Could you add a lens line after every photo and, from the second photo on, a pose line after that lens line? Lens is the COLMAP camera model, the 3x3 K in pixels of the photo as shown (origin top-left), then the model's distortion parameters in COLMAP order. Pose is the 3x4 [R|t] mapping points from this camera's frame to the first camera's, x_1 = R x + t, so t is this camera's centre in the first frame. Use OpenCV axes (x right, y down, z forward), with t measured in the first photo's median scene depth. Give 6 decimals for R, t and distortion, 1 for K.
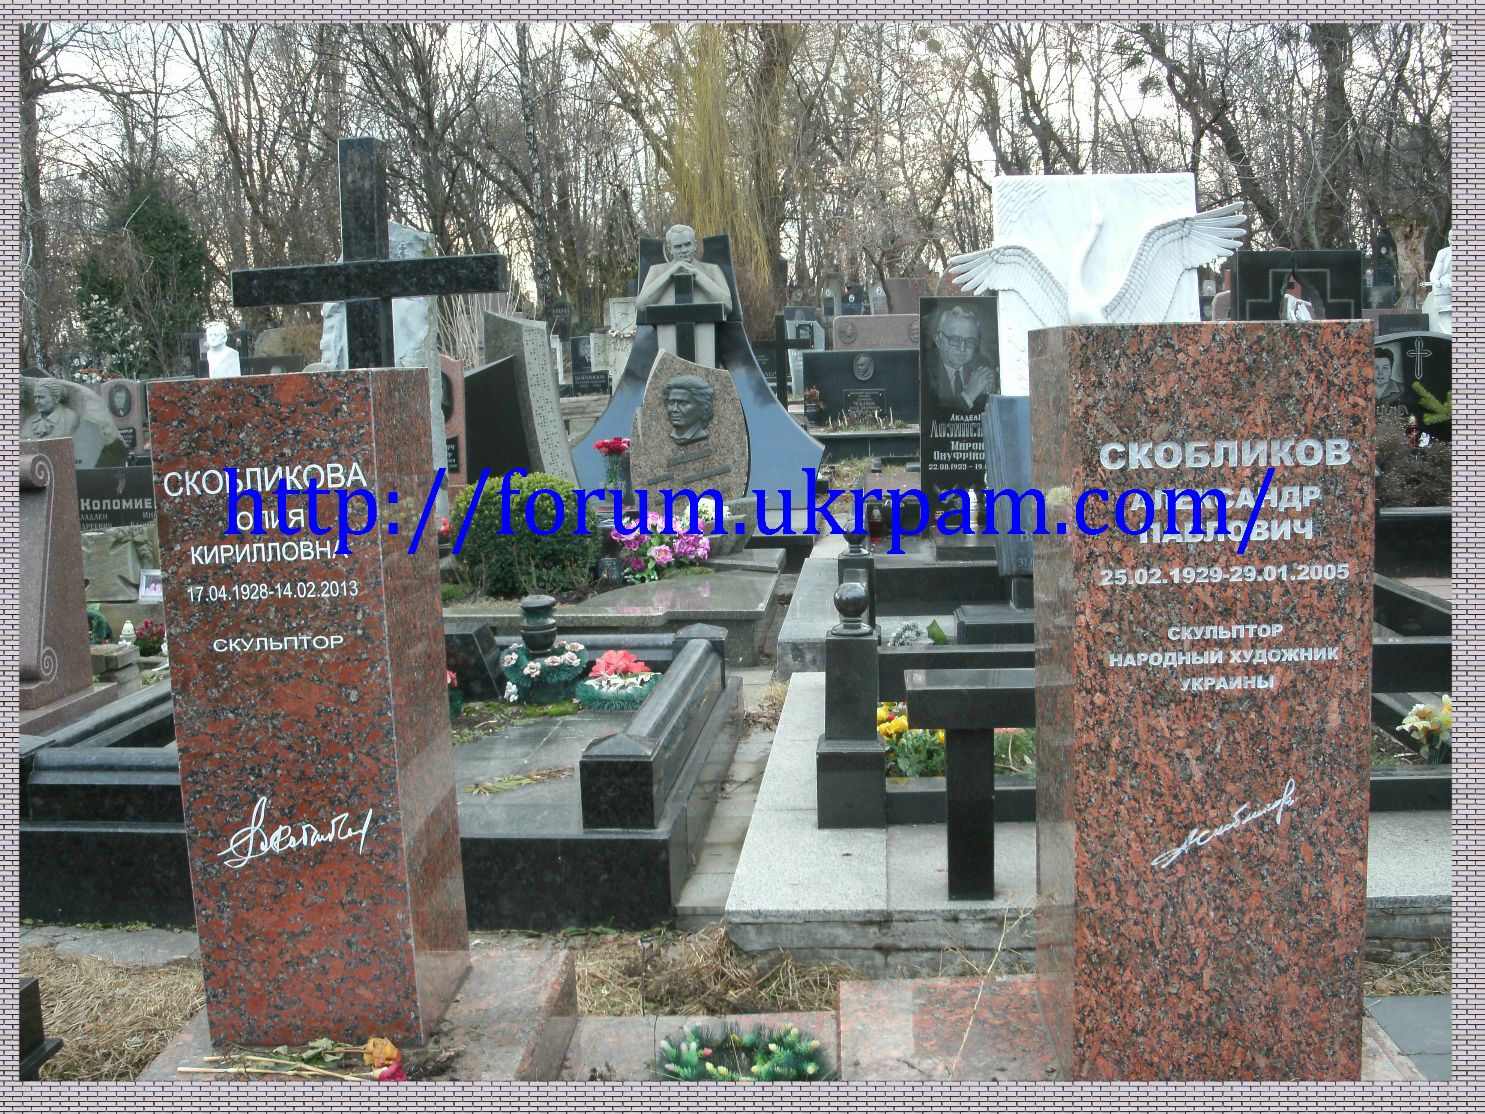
lens RADIAL K [[1562.6, 0, 730.8], [0, 1562.6, 560.4], [0, 0, 1]] dist [-0.175422, 0.000000]
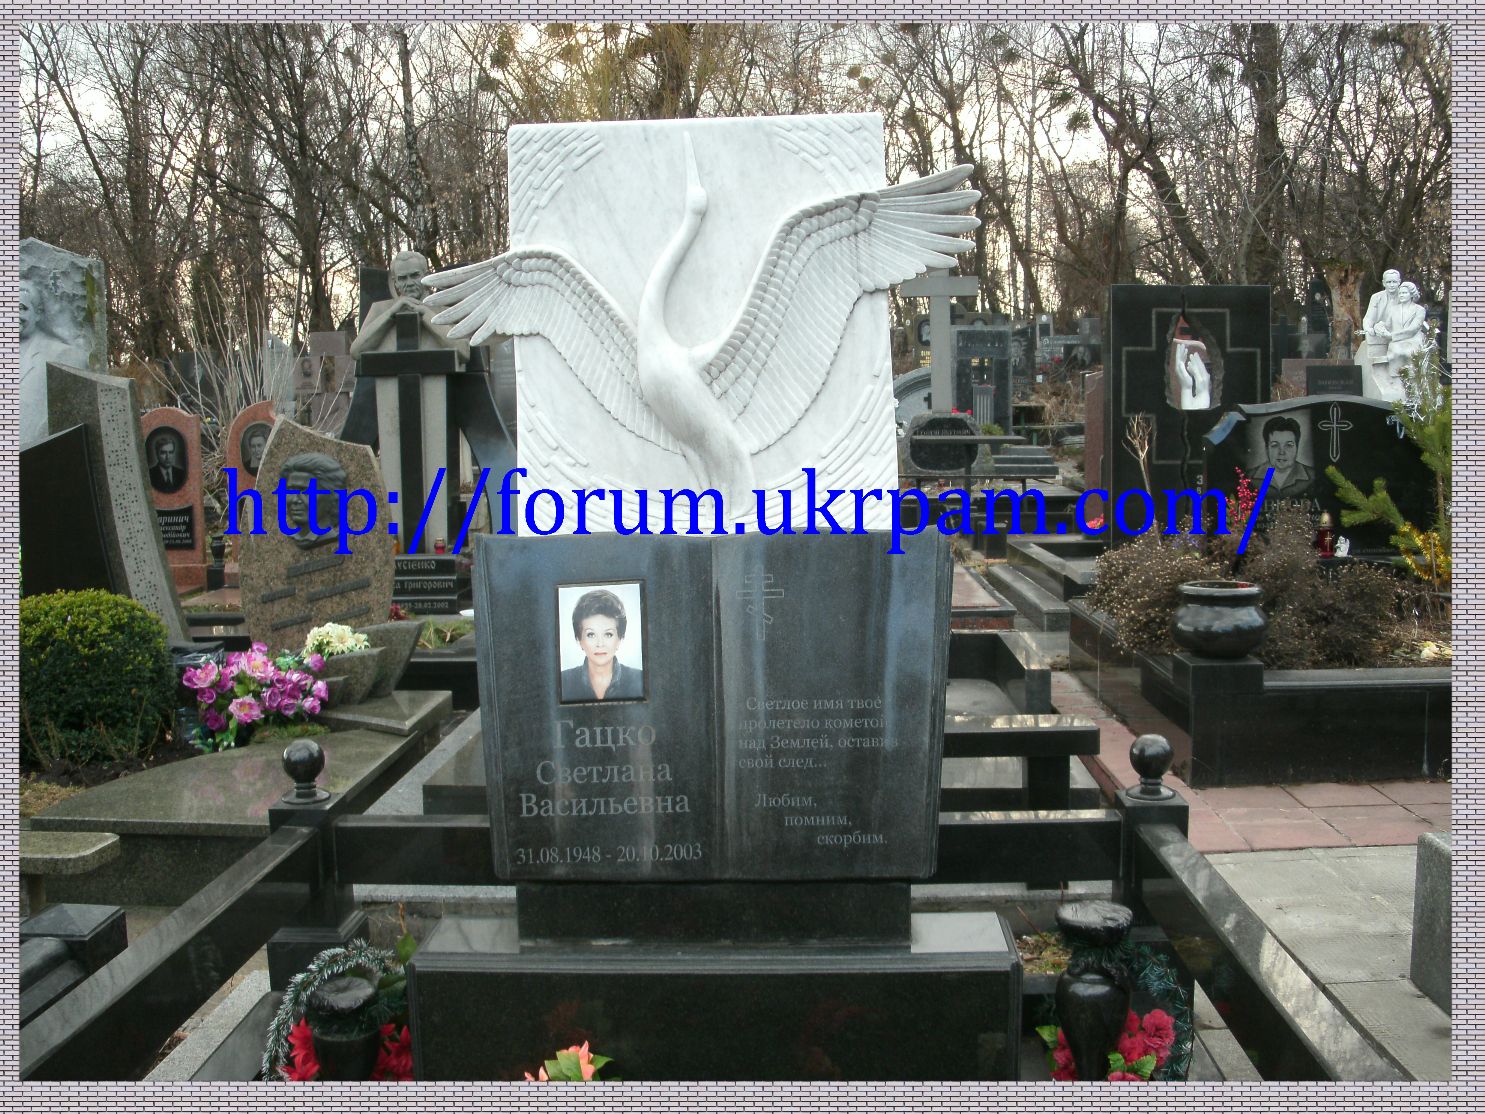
lens RADIAL K [[1562.6, 0, 772.0], [0, 1562.6, 585.4], [0, 0, 1]] dist [-0.175422, 0.000000]
pose [[0.998103, 0.005057, 0.061365, 0.106154], [-0.004358, 0.999924, -0.011522, -0.037920], [-0.061418, 0.011233, 0.998049, 0.212621]]
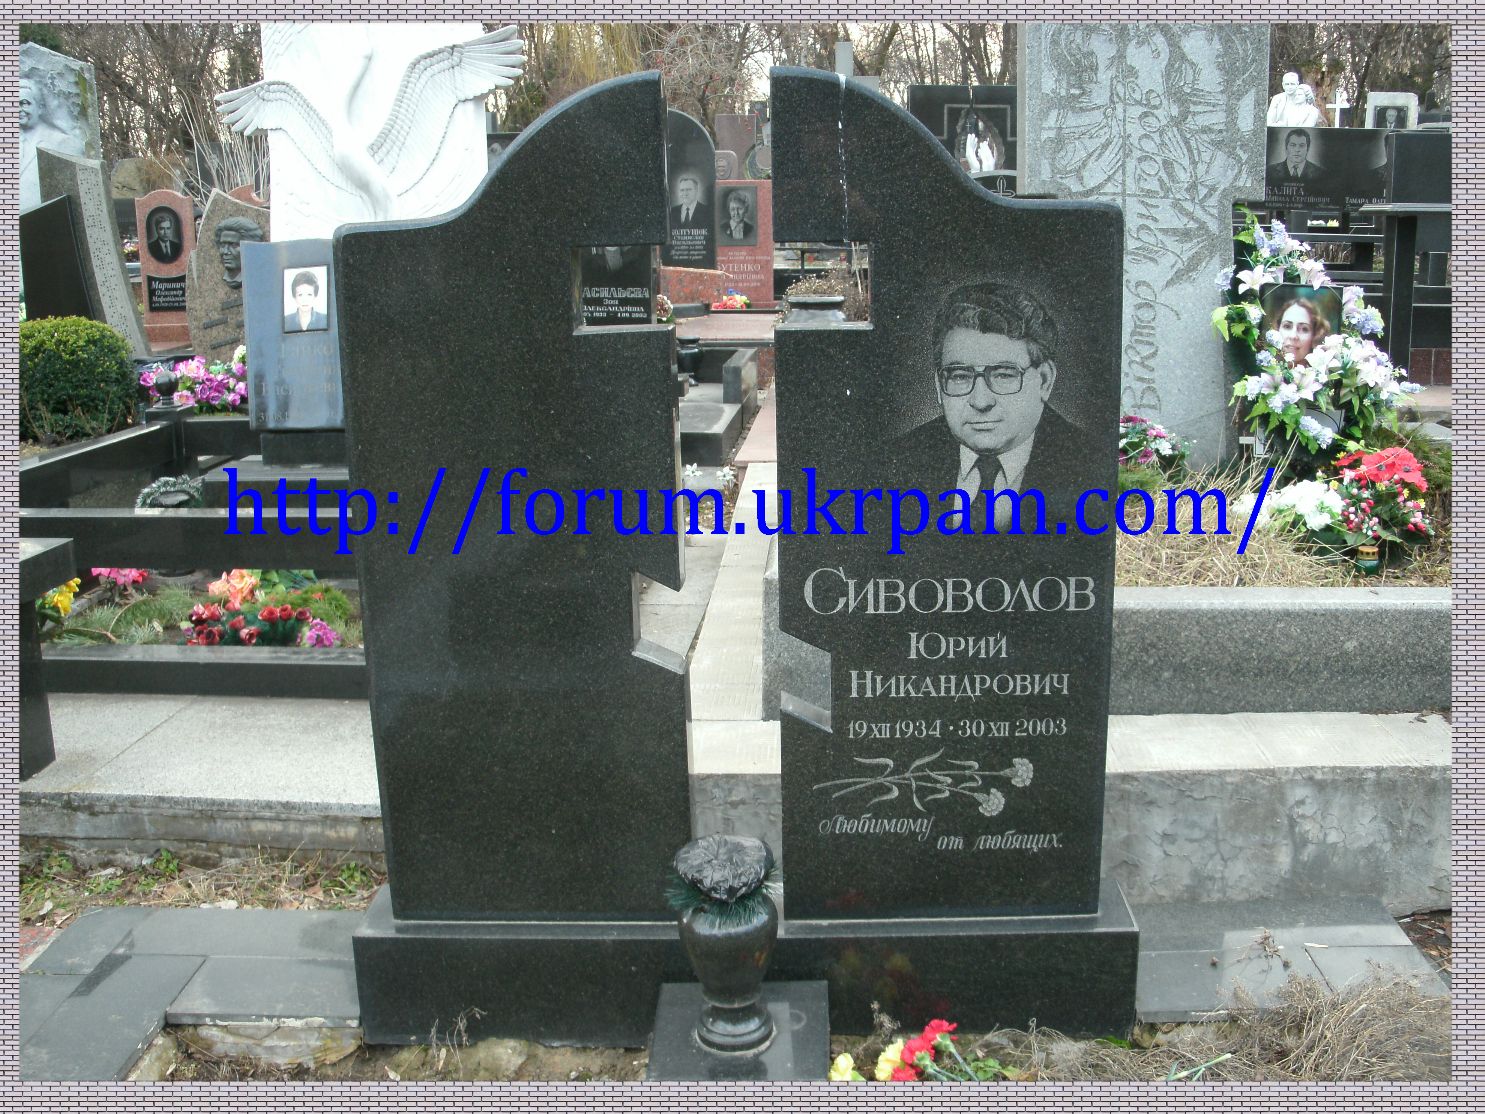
lens RADIAL K [[1555.5, 0, 725.0], [0, 1555.5, 590.6], [0, 0, 1]] dist [-0.098582, 0.000000]
pose [[0.999835, 0.018077, 0.001754, 0.209489], [-0.018156, 0.992571, 0.120303, -0.005863], [0.000434, -0.120315, 0.992736, 0.021250]]
